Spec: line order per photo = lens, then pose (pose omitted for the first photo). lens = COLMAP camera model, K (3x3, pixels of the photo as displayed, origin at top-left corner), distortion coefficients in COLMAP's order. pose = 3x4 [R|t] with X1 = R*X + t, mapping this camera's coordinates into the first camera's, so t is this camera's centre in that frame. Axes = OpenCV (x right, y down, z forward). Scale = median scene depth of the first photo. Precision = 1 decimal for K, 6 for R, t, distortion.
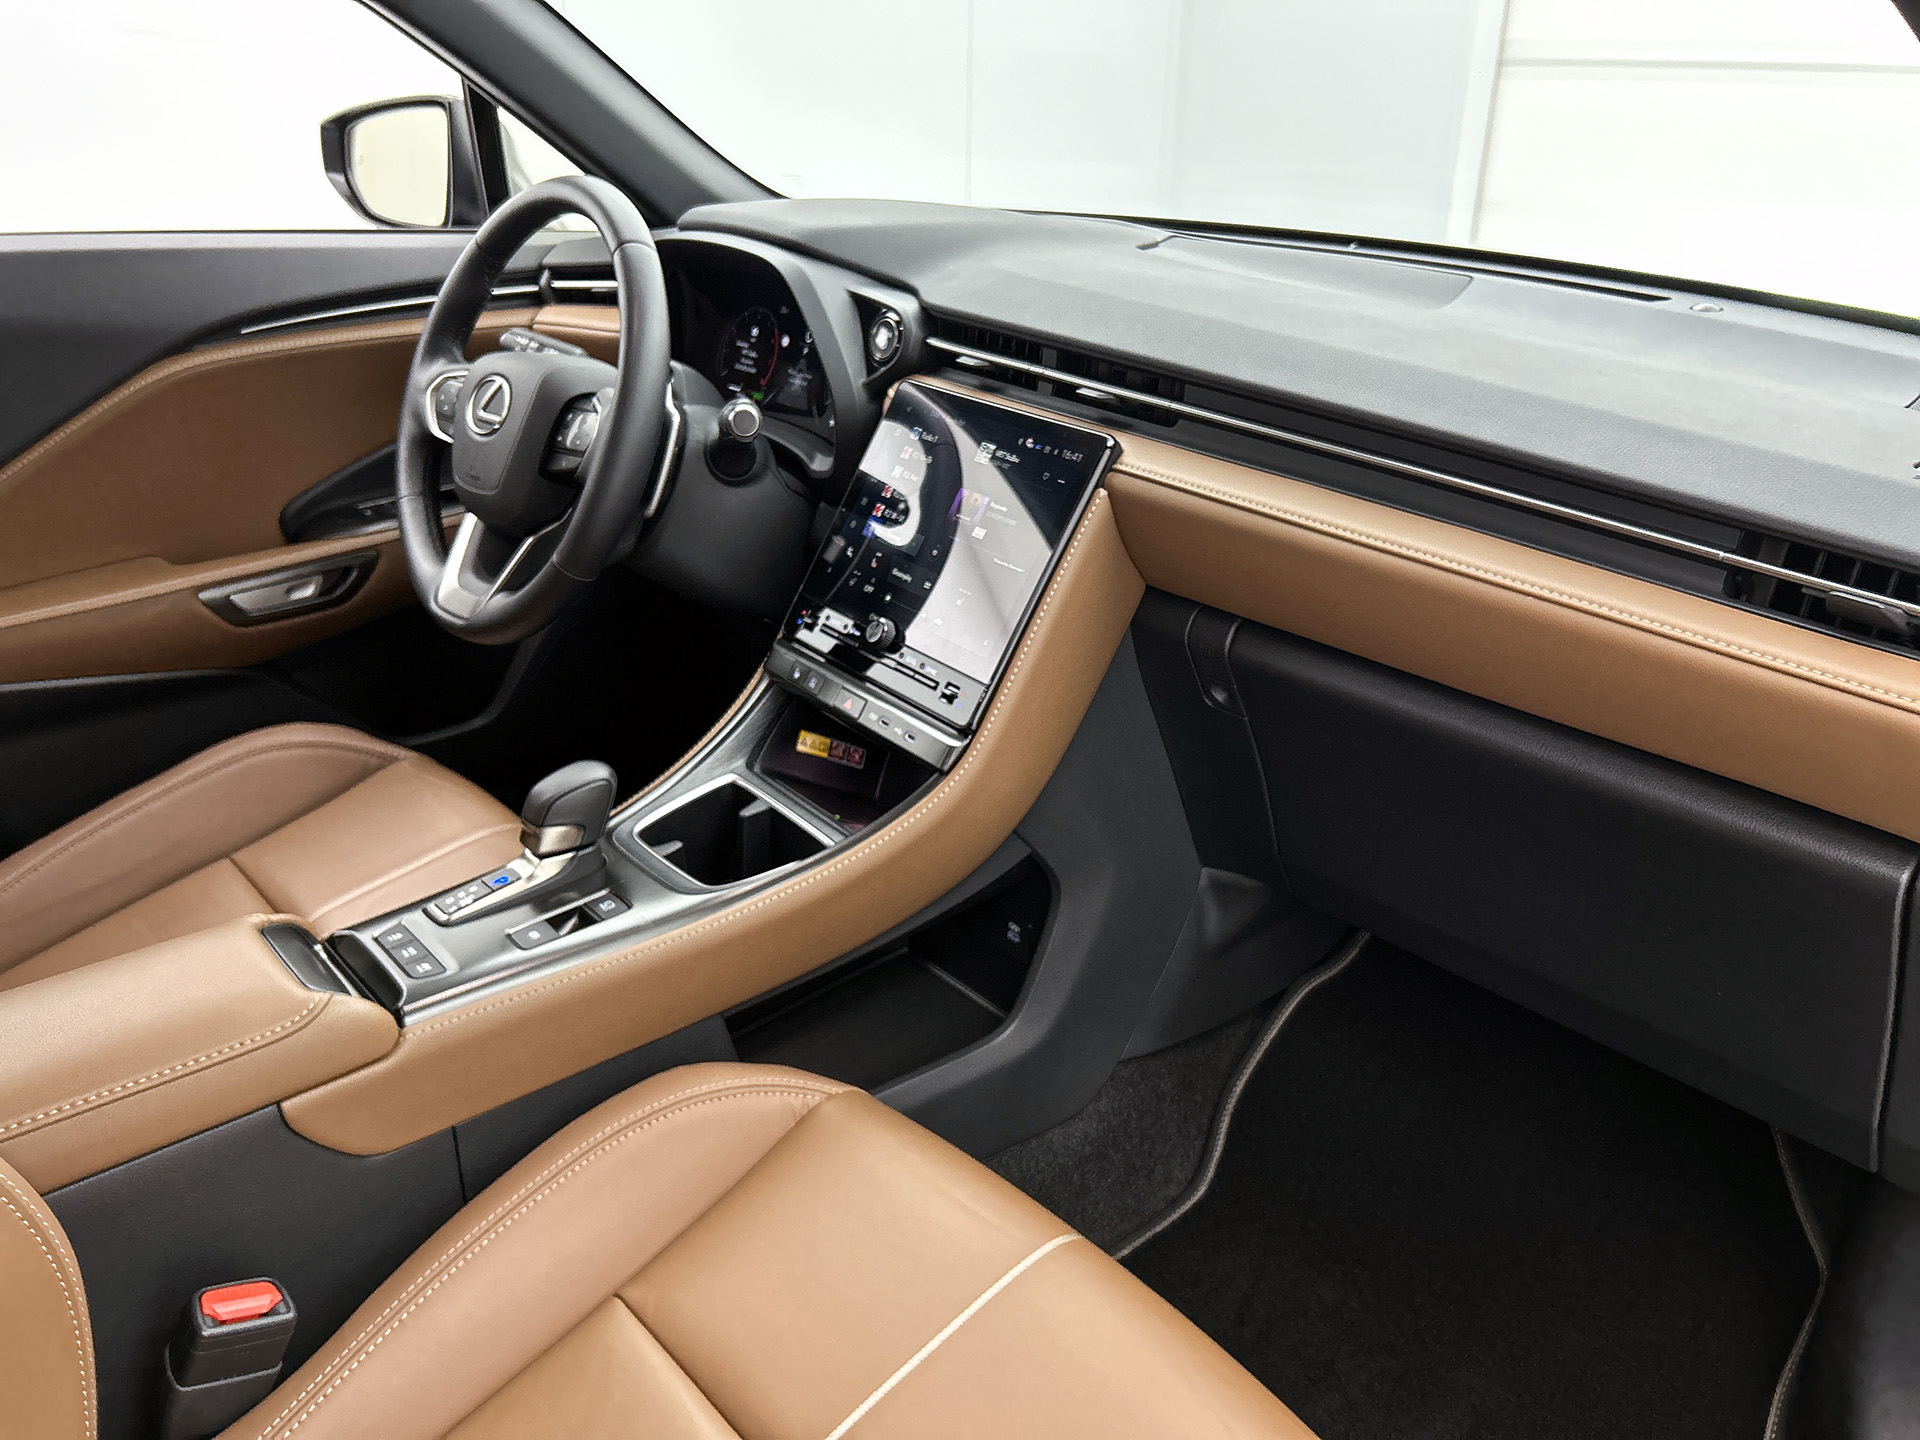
lens RADIAL K [[1454.4, 0, 959.8], [0, 1454.4, 704.6], [0, 0, 1]] dist [0.026982, -0.019261]
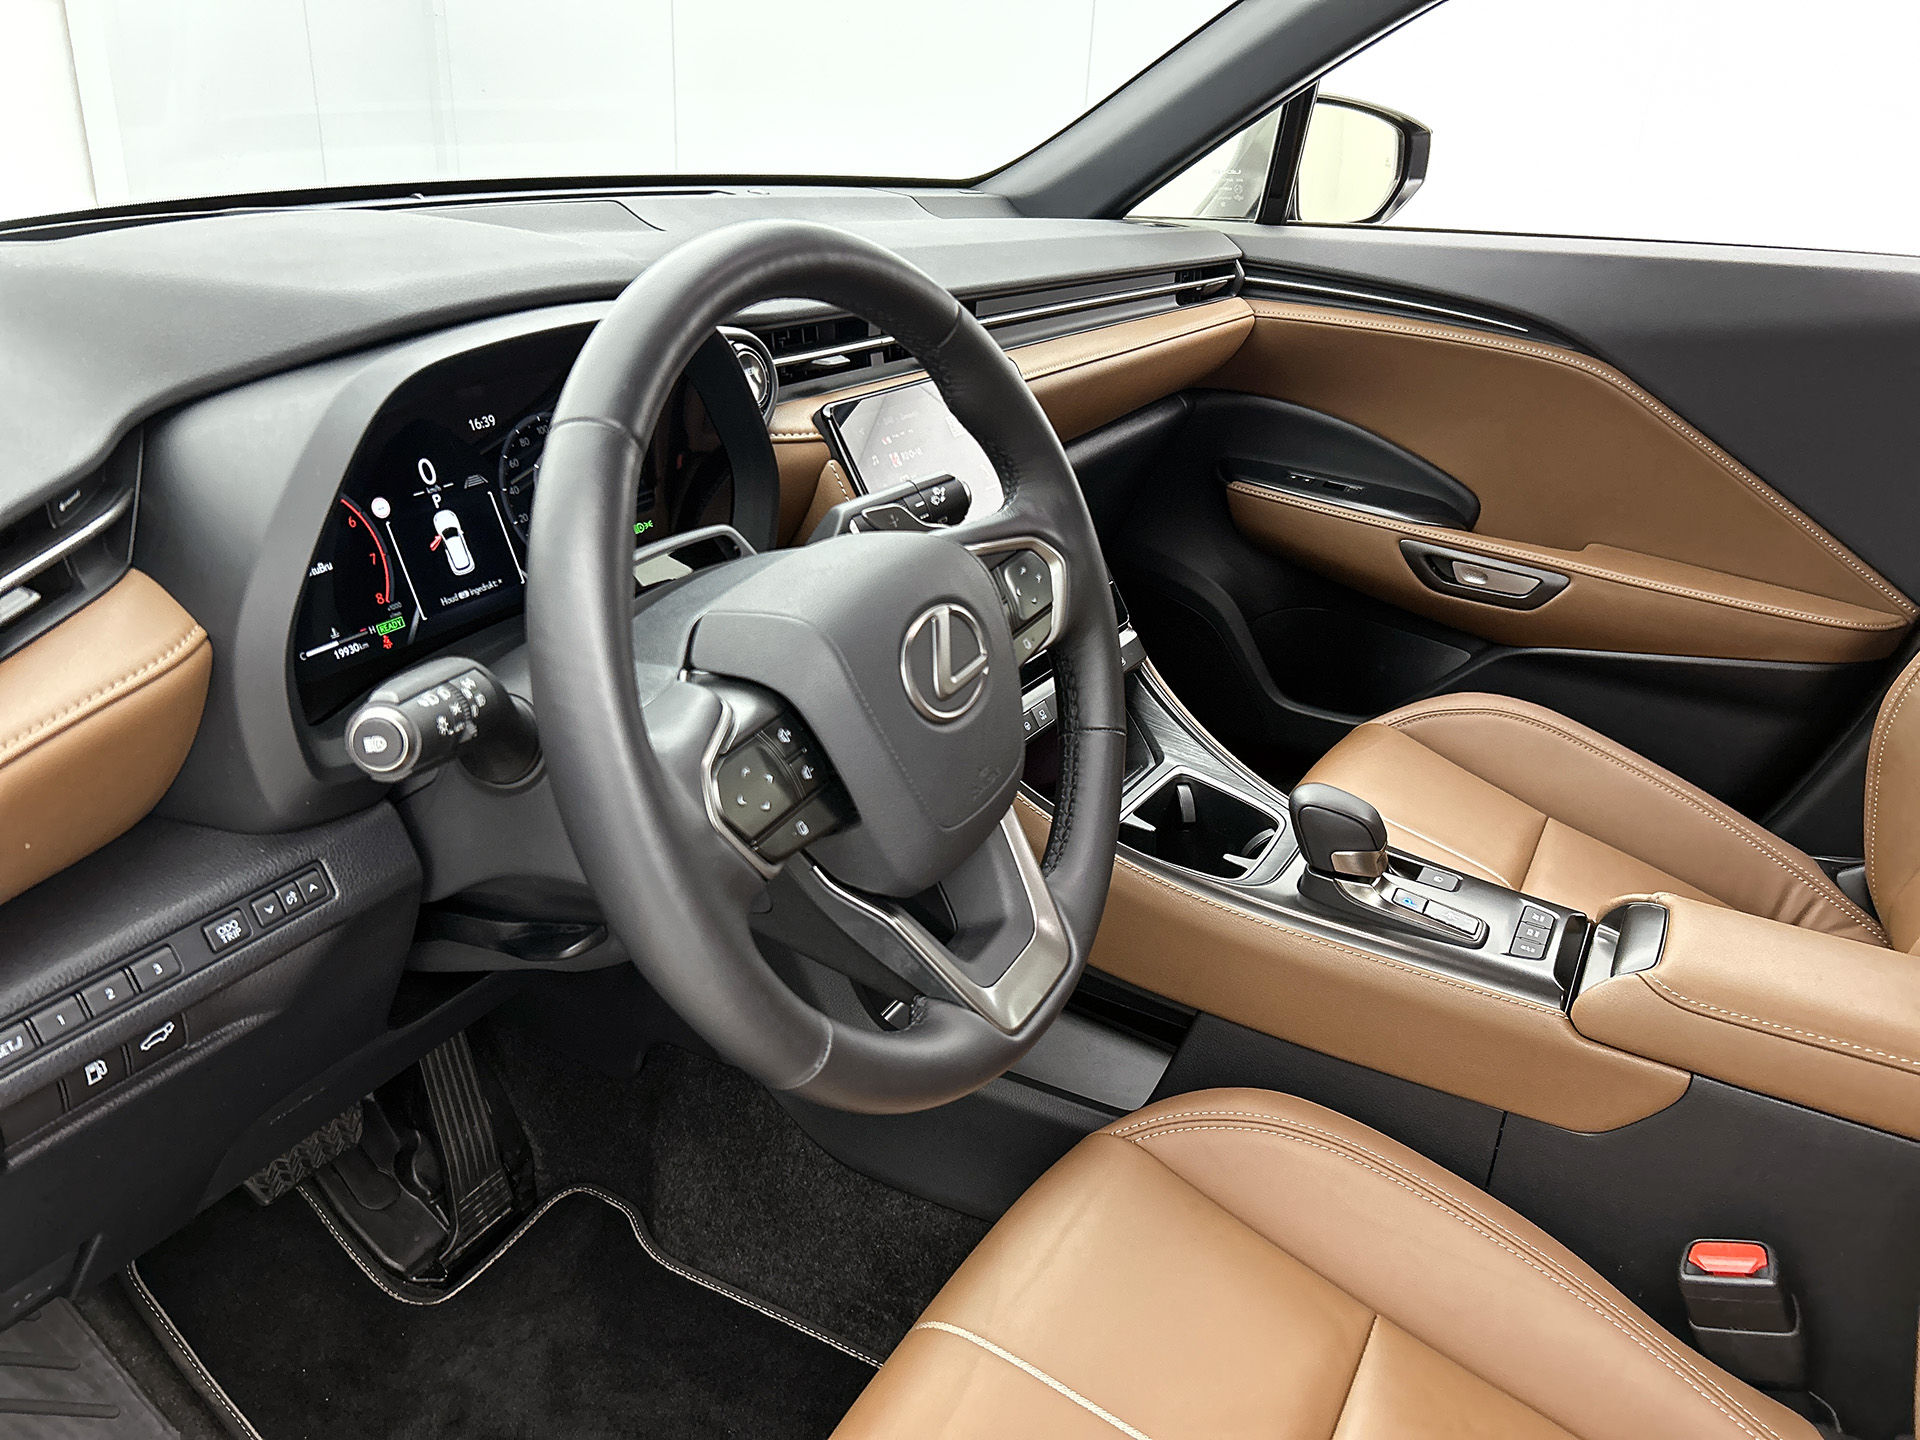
lens RADIAL K [[1454.4, 0, 958.7], [0, 1454.4, 727.3], [0, 0, 1]] dist [0.026982, -0.019261]
pose [[-0.339710, -0.426866, 0.838083, -0.795360], [0.320353, 0.785278, 0.529823, -0.475300], [-0.884291, 0.448469, -0.130019, 1.089566]]
